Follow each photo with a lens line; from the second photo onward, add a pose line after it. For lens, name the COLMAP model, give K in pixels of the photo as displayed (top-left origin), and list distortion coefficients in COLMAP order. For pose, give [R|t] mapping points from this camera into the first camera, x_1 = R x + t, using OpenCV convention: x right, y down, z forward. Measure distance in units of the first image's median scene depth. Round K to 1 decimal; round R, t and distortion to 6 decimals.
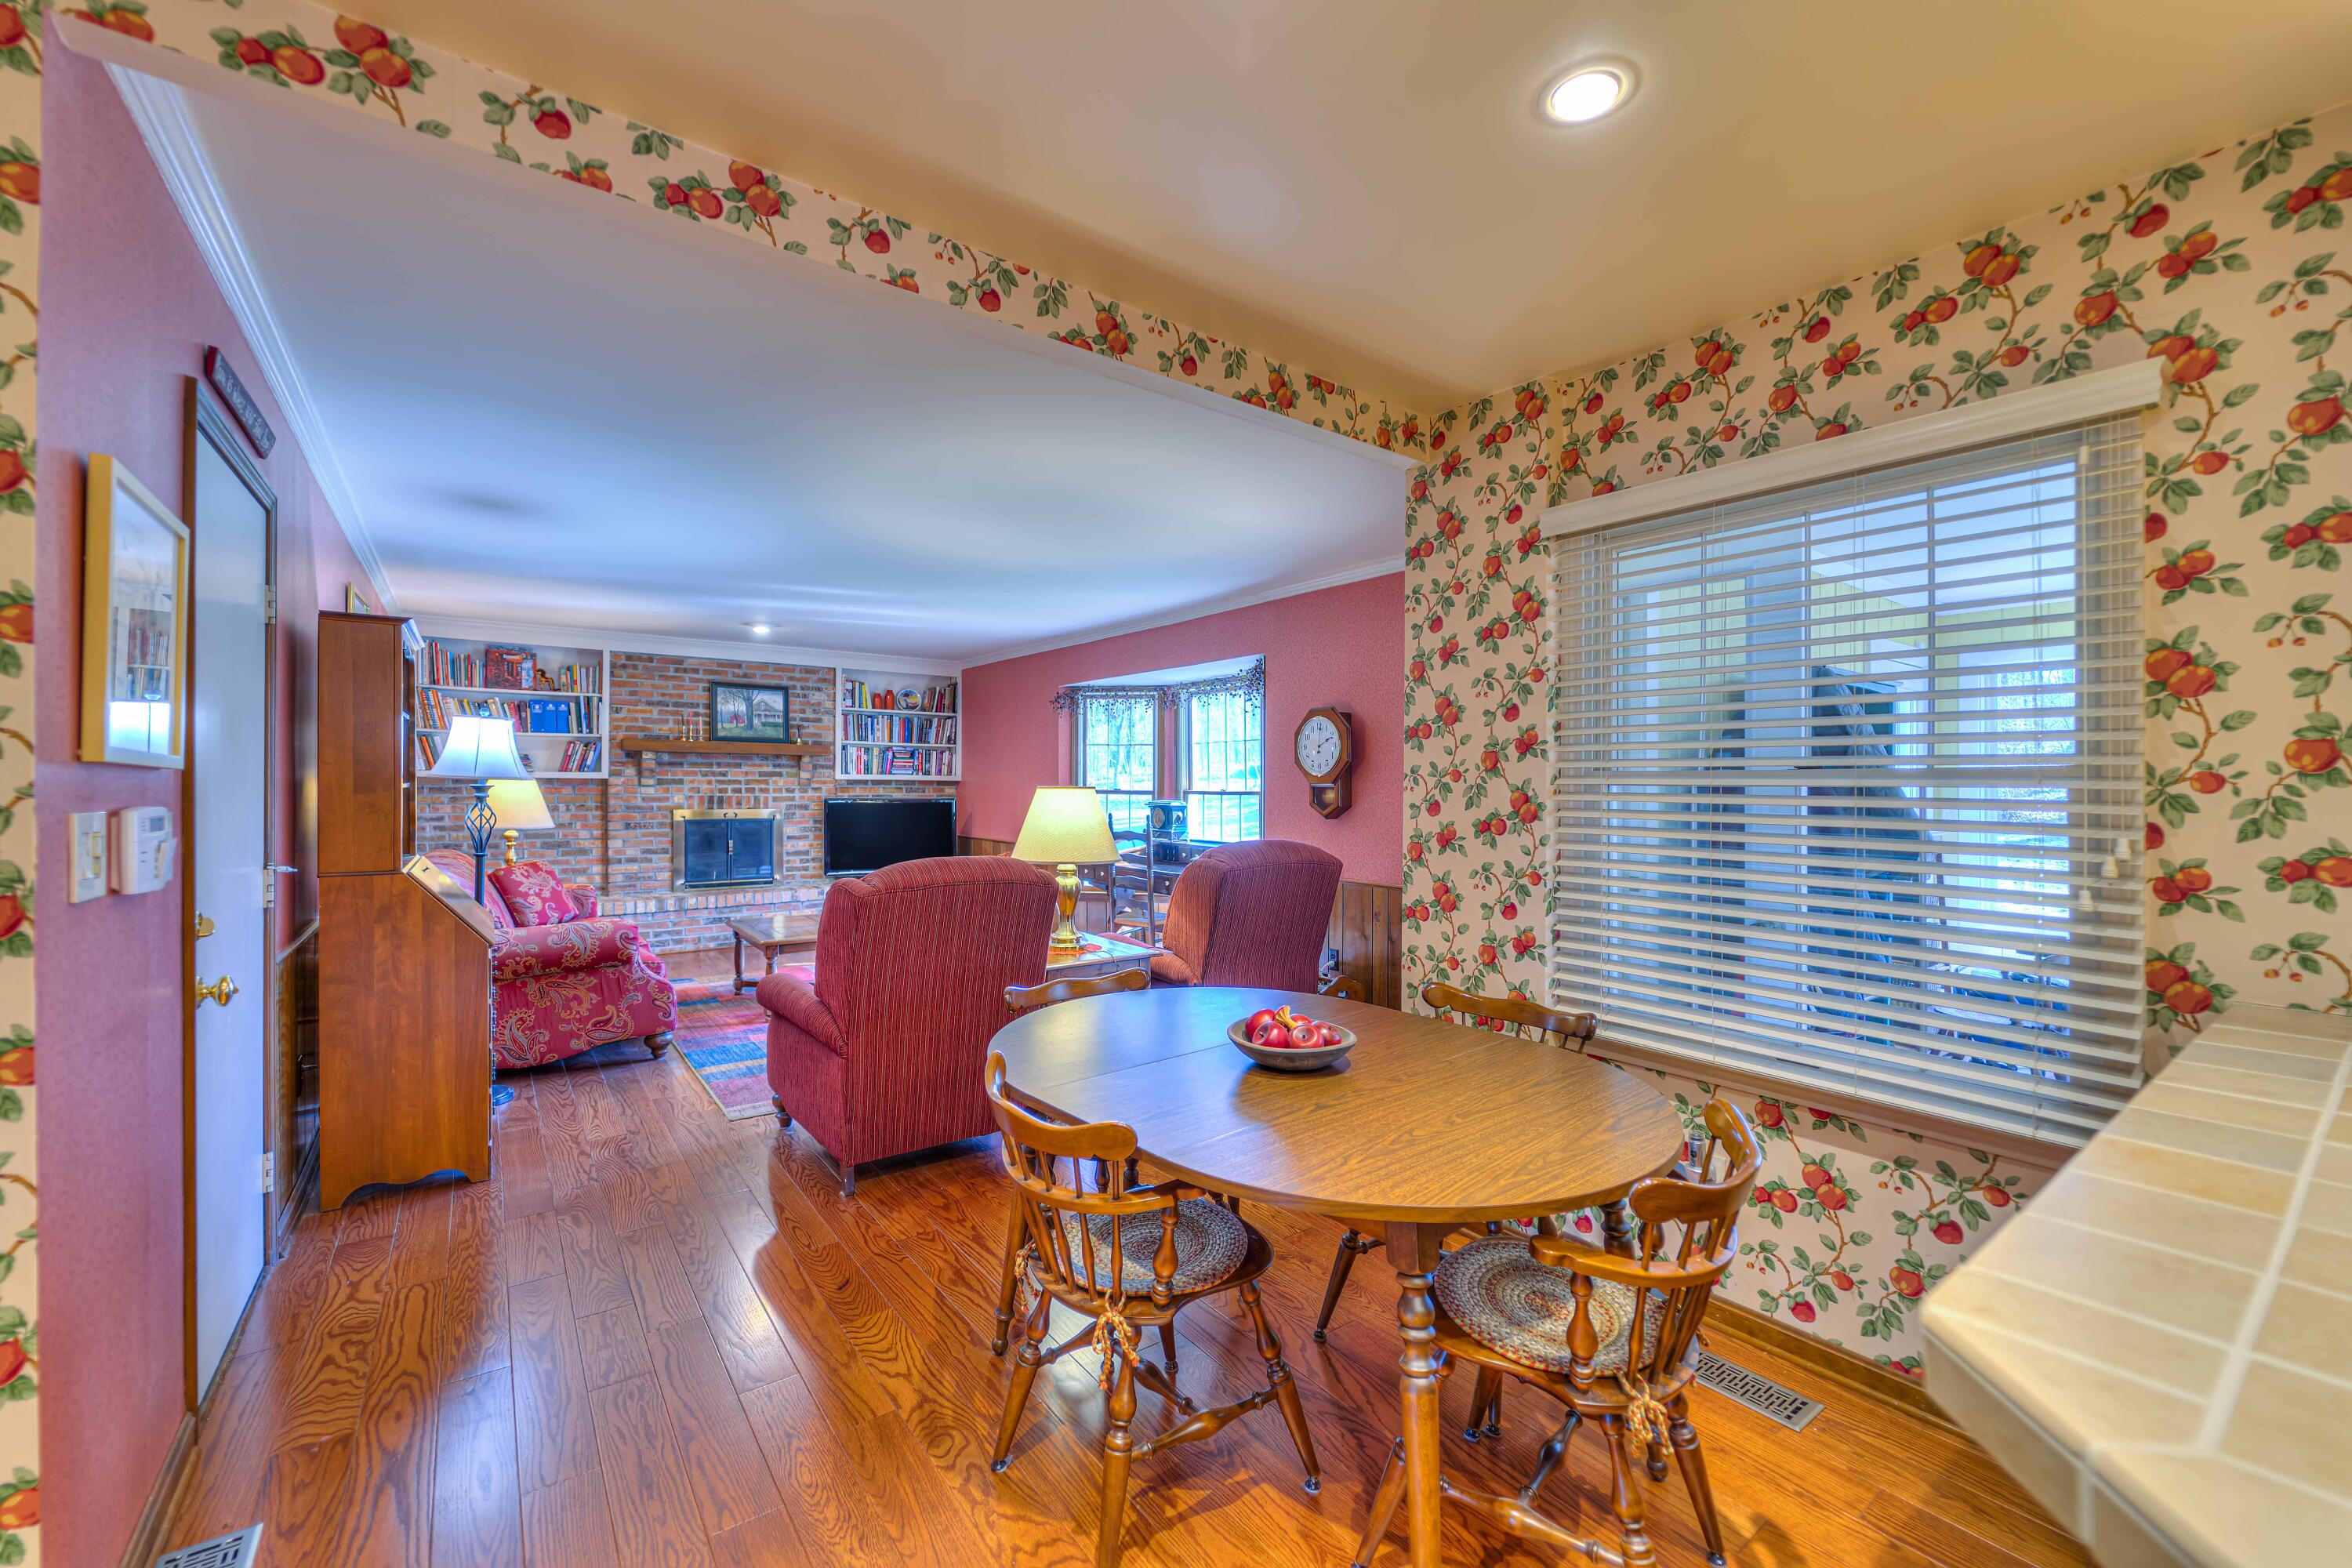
lens RADIAL K [[939.2, 0, 1177.6], [0, 939.2, 781.1], [0, 0, 1]] dist [0.000910, -0.000070]
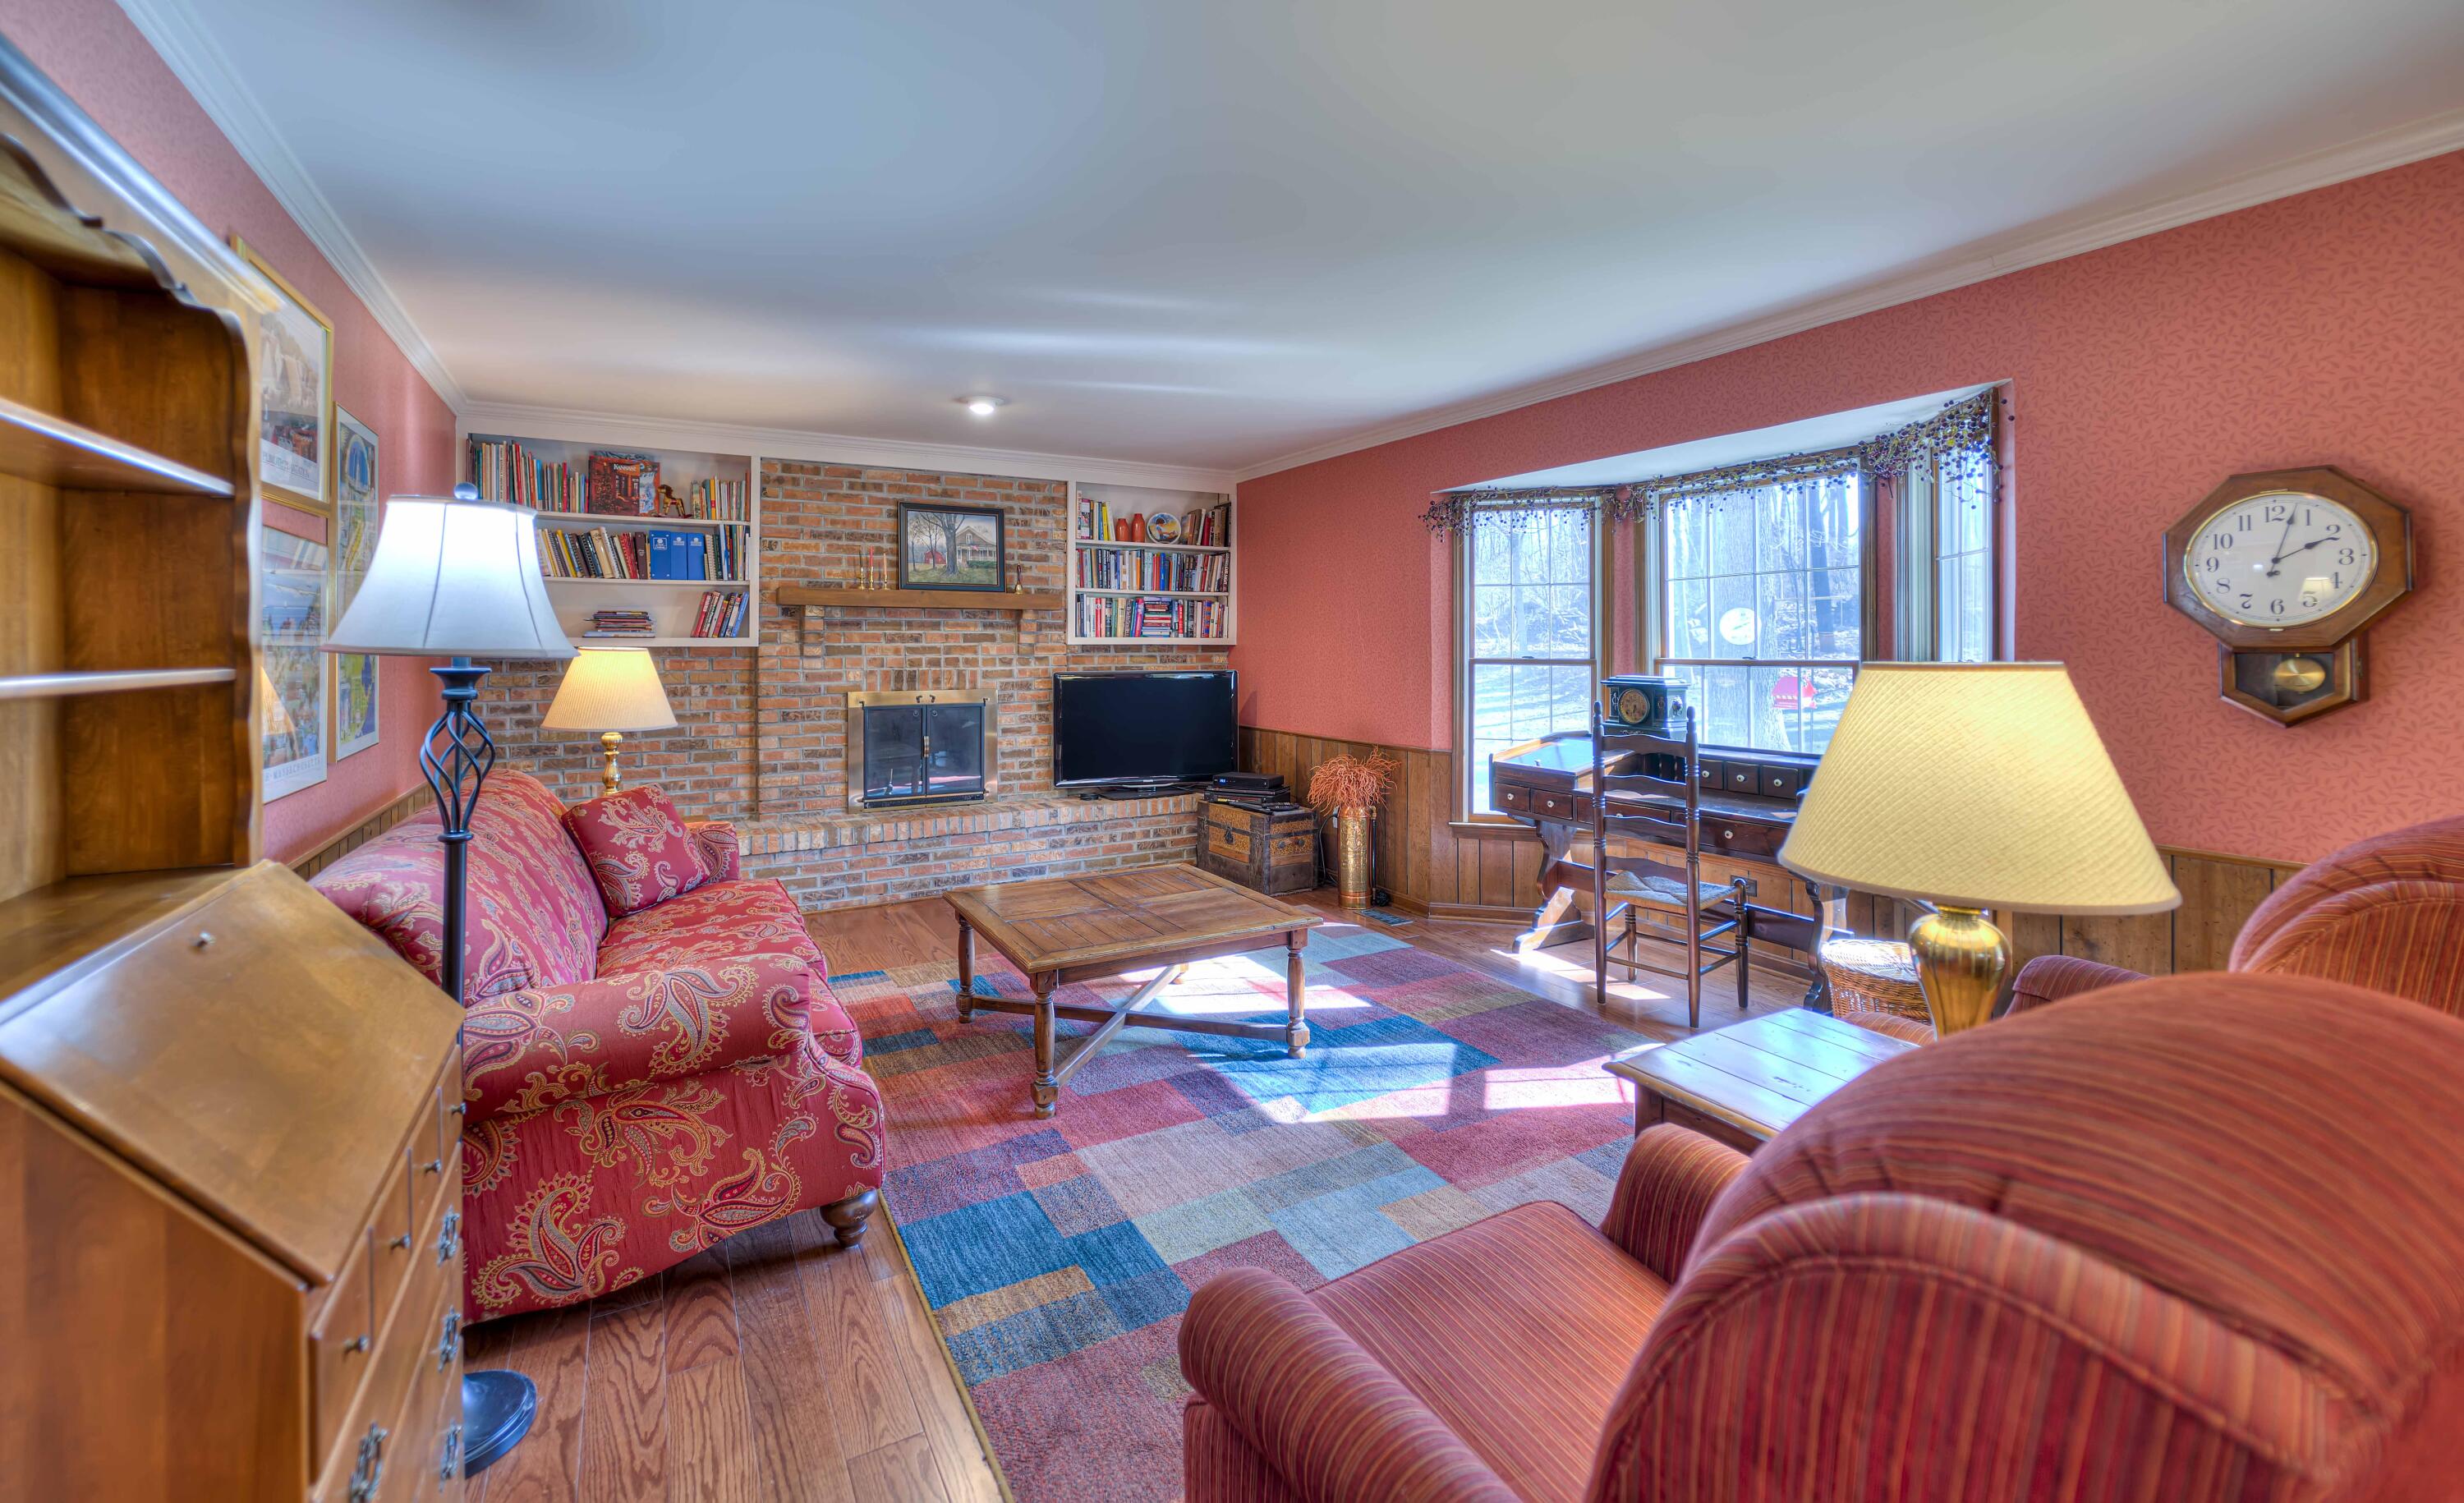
lens RADIAL K [[1028.5, 0, 1192.9], [0, 1028.5, 625.4], [0, 0, 1]] dist [0.000001, 0.000281]
pose [[0.988523, -0.011518, -0.150632, -0.184001], [0.008986, 0.999807, -0.017485, -0.002201], [0.150805, 0.015931, 0.988435, 0.313049]]
